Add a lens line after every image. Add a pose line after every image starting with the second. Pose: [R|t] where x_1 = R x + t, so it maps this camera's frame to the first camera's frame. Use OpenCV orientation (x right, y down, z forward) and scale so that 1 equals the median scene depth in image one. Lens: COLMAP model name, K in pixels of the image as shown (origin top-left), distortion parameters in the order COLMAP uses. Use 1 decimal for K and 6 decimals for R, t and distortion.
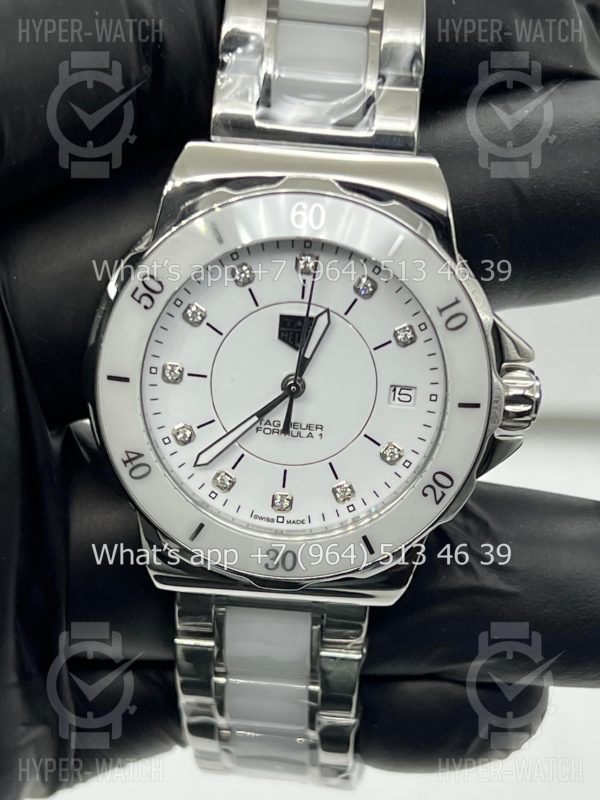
lens RADIAL K [[1813.9, 0, 300.7], [0, 1813.9, 422.7], [0, 0, 1]] dist [0.302902, -0.001321]
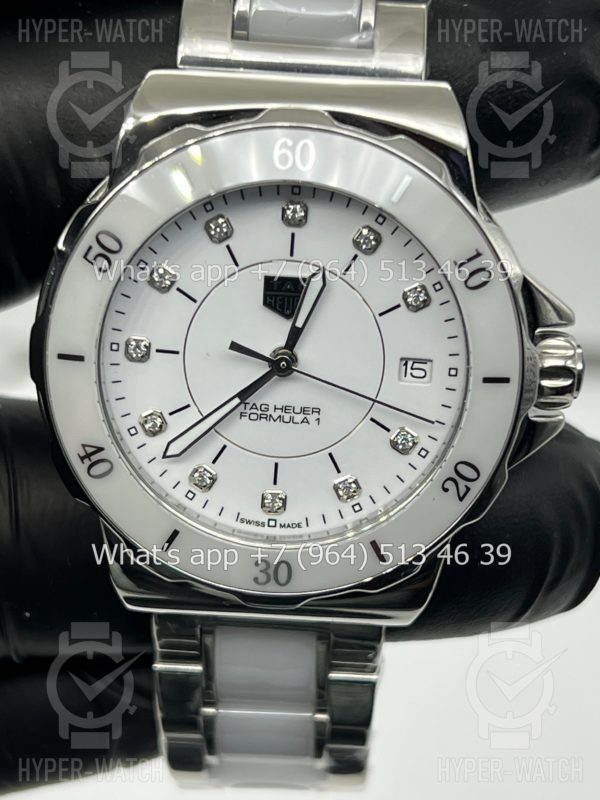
lens RADIAL K [[1783.9, 0, 295.6], [0, 1783.9, 370.3], [0, 0, 1]] dist [0.160162, 0.245402]
pose [[0.999468, -0.022399, -0.023704, 0.020813], [0.021860, 0.999502, -0.022757, 0.002405], [0.024202, 0.022227, 0.999460, 0.186009]]
